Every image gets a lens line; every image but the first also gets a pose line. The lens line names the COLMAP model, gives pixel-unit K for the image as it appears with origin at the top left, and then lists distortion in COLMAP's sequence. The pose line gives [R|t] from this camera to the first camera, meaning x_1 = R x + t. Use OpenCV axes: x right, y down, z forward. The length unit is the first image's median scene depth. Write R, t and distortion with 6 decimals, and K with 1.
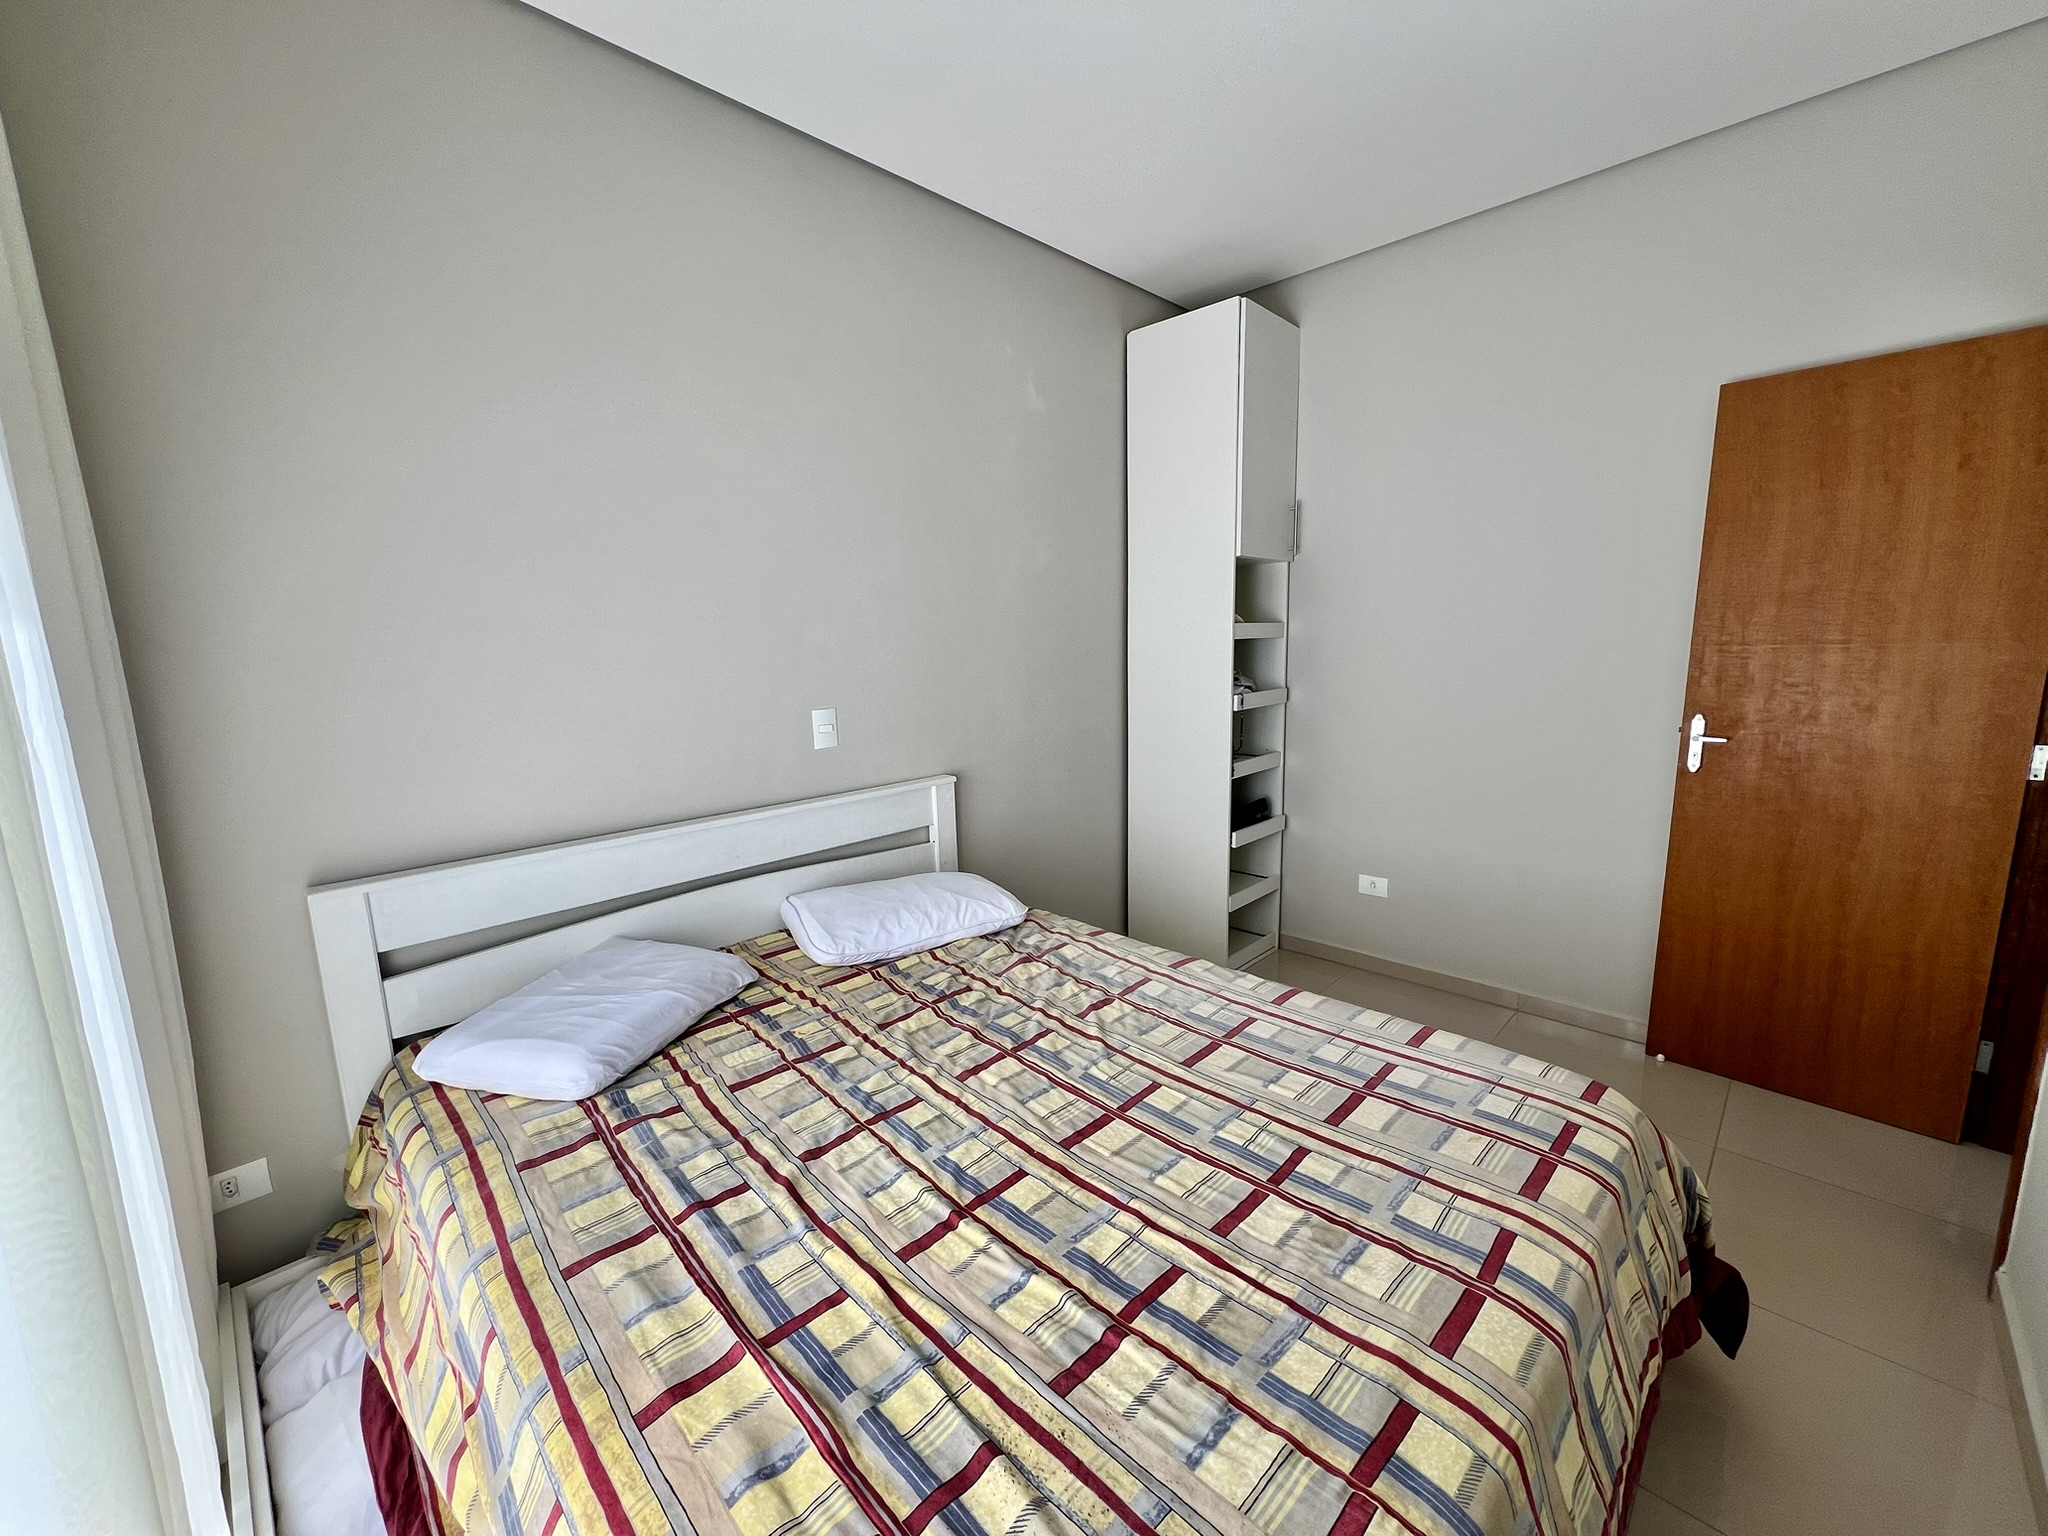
lens RADIAL K [[819.0, 0, 1026.5], [0, 819.0, 765.9], [0, 0, 1]] dist [-0.003559, -0.000235]
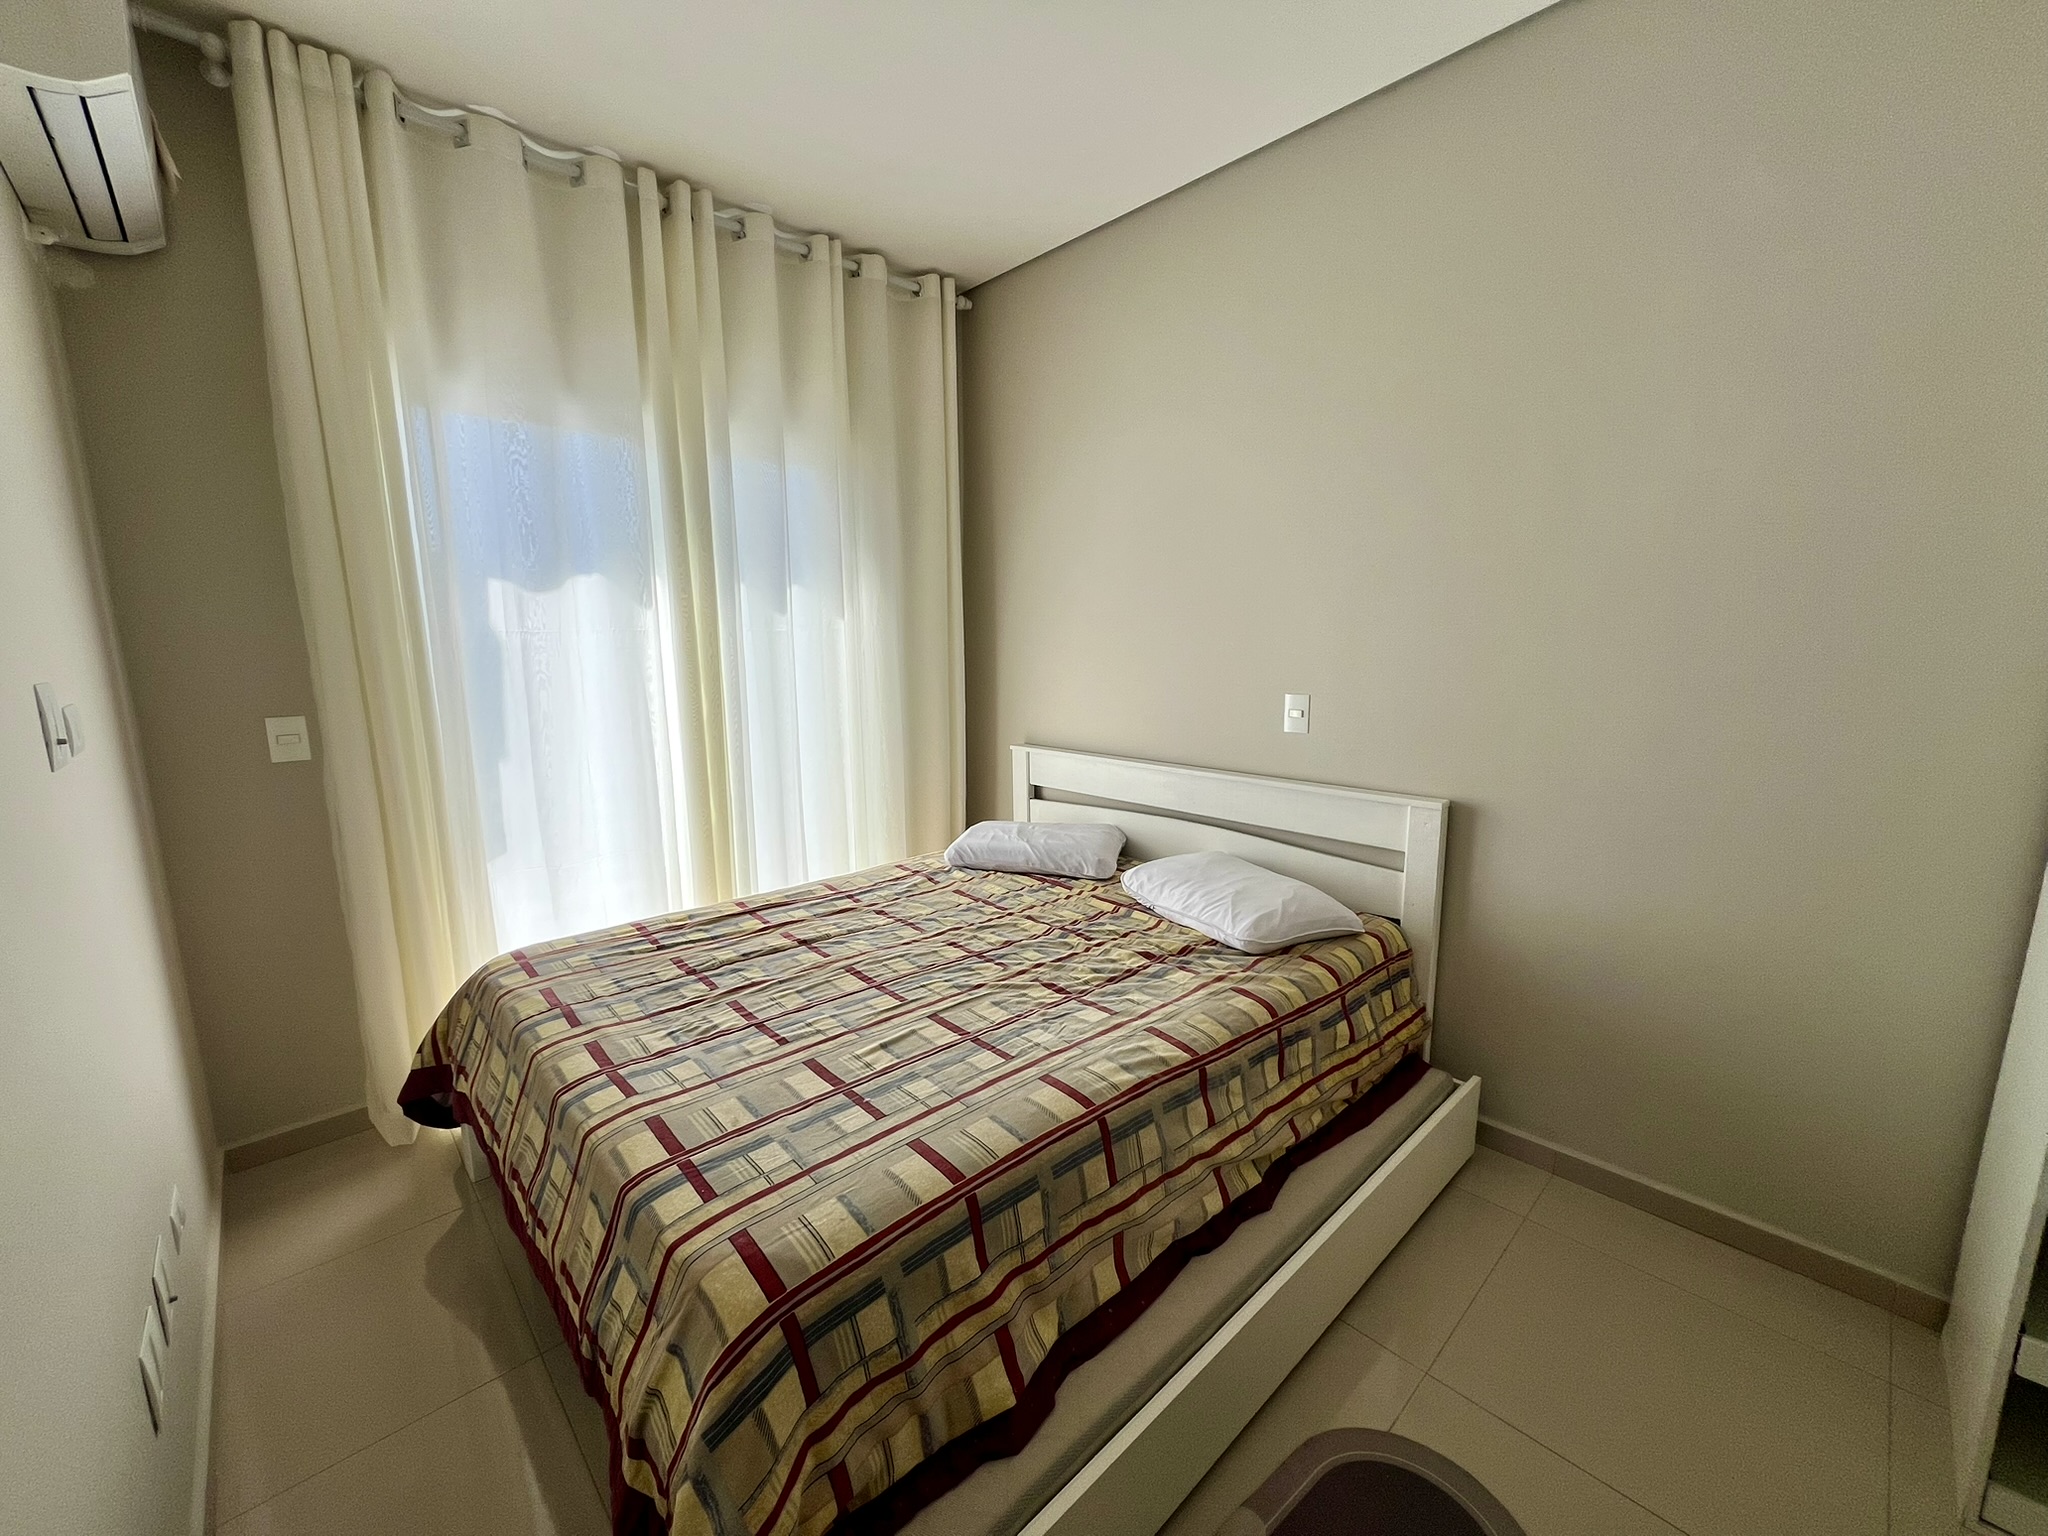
lens RADIAL K [[815.1, 0, 1024.8], [0, 815.1, 777.2], [0, 0, 1]] dist [-0.000290, -0.000619]
pose [[-0.038393, 0.199104, -0.979226, 1.148084], [-0.147414, 0.968098, 0.202621, -0.184757], [0.988329, 0.152131, -0.007818, 1.023200]]
